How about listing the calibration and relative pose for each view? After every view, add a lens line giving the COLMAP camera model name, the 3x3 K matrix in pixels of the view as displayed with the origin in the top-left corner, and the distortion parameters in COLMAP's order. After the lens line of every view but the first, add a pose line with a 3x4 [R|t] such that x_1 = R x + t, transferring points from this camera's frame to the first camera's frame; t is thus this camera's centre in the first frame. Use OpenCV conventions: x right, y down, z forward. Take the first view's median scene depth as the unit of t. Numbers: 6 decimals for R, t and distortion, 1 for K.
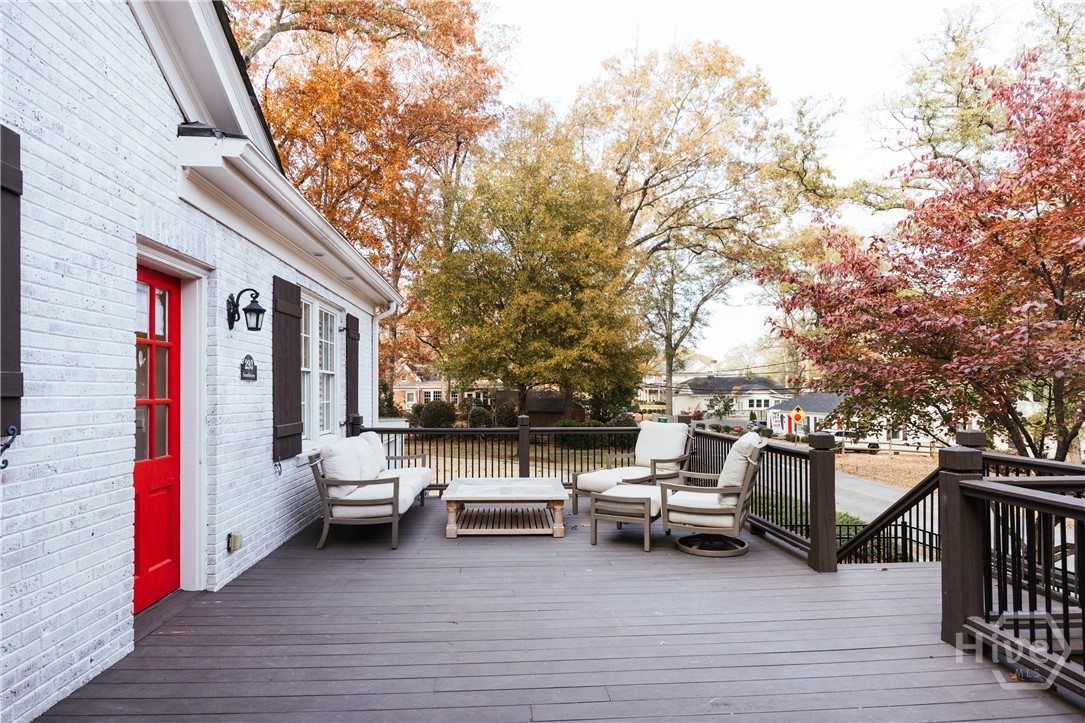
lens RADIAL K [[565.6, 0, 532.1], [0, 565.6, 385.7], [0, 0, 1]] dist [-0.002217, -0.000138]
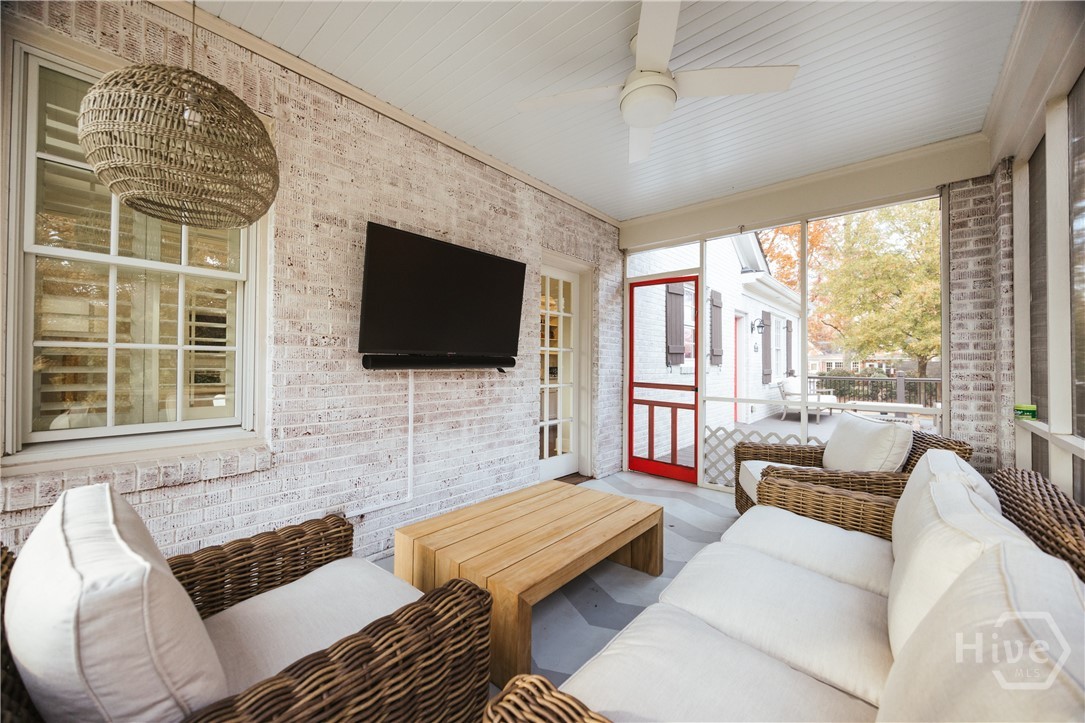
lens RADIAL K [[424.9, 0, 540.1], [0, 424.9, 361.2], [0, 0, 1]] dist [-0.001921, -0.000077]
pose [[0.712035, -0.000693, -0.702144, 0.046604], [0.003265, 0.999992, 0.002324, 0.006580], [0.702136, -0.003947, 0.712031, -0.289150]]
